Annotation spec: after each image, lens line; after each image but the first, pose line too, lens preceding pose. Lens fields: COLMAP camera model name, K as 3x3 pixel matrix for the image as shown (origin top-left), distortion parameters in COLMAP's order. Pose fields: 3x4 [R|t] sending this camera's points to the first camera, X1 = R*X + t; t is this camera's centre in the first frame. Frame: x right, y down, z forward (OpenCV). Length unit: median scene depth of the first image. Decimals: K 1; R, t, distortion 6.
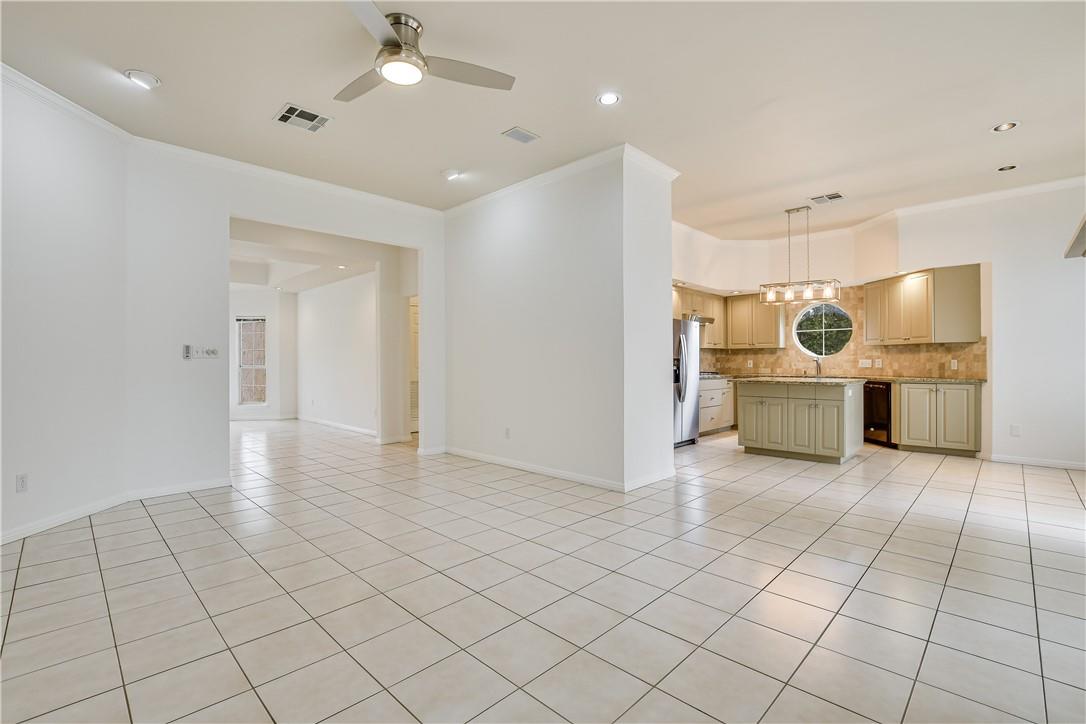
lens RADIAL K [[485.2, 0, 543.0], [0, 485.2, 362.0], [0, 0, 1]] dist [0.000966, -0.000129]
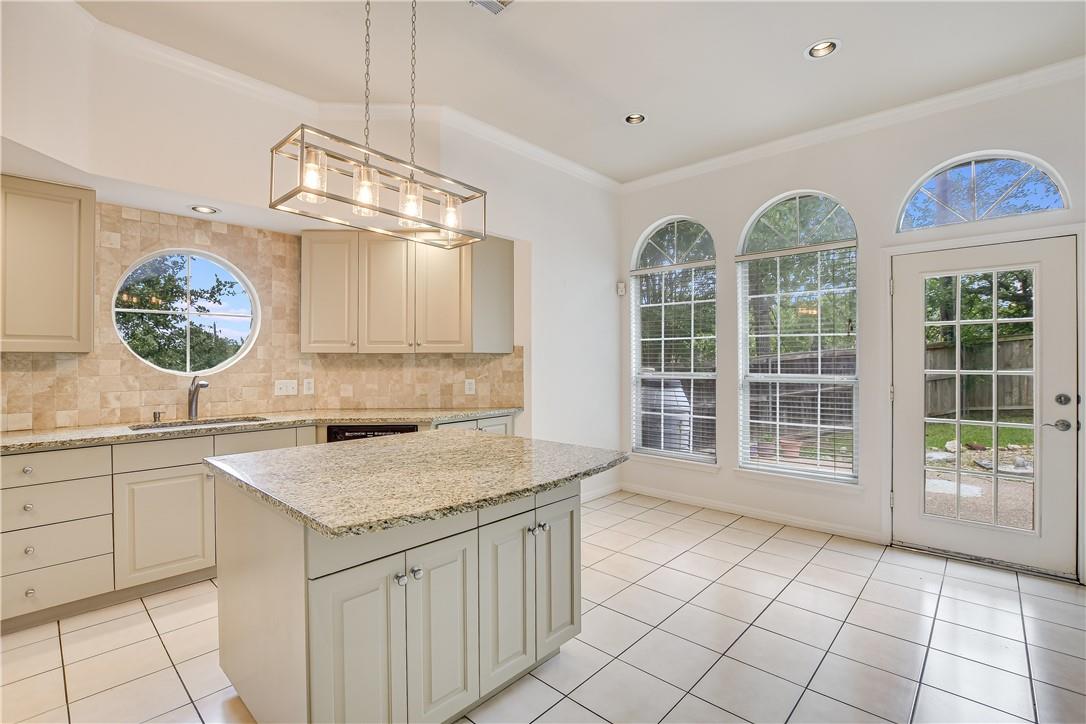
lens RADIAL K [[491.1, 0, 527.0], [0, 491.1, 360.4], [0, 0, 1]] dist [-0.002966, -0.000259]
pose [[-0.005134, -0.000928, 0.999986, 0.161047], [0.004470, 0.999990, 0.000951, -0.026852], [-0.999977, 0.004475, -0.005130, 0.815686]]
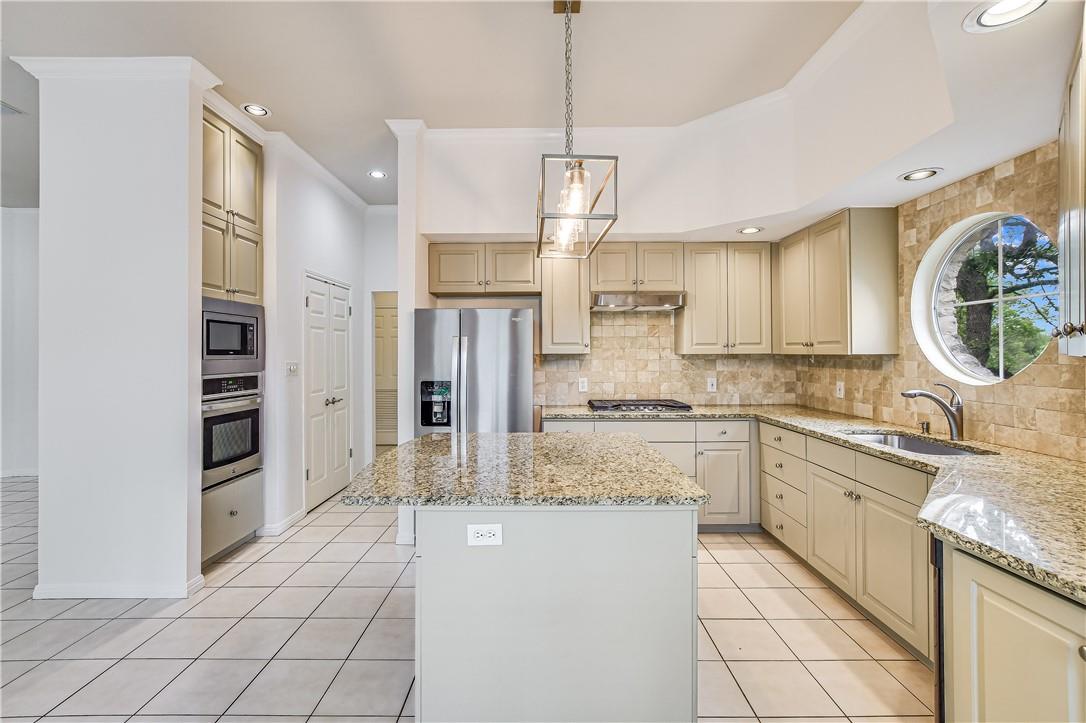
lens RADIAL K [[481.7, 0, 539.9], [0, 481.7, 348.6], [0, 0, 1]] dist [-0.000640, -0.000040]
pose [[0.698001, -0.002103, -0.716094, 0.690445], [-0.006744, 0.999932, -0.009510, -0.033772], [0.716065, 0.011467, 0.697939, 0.659225]]
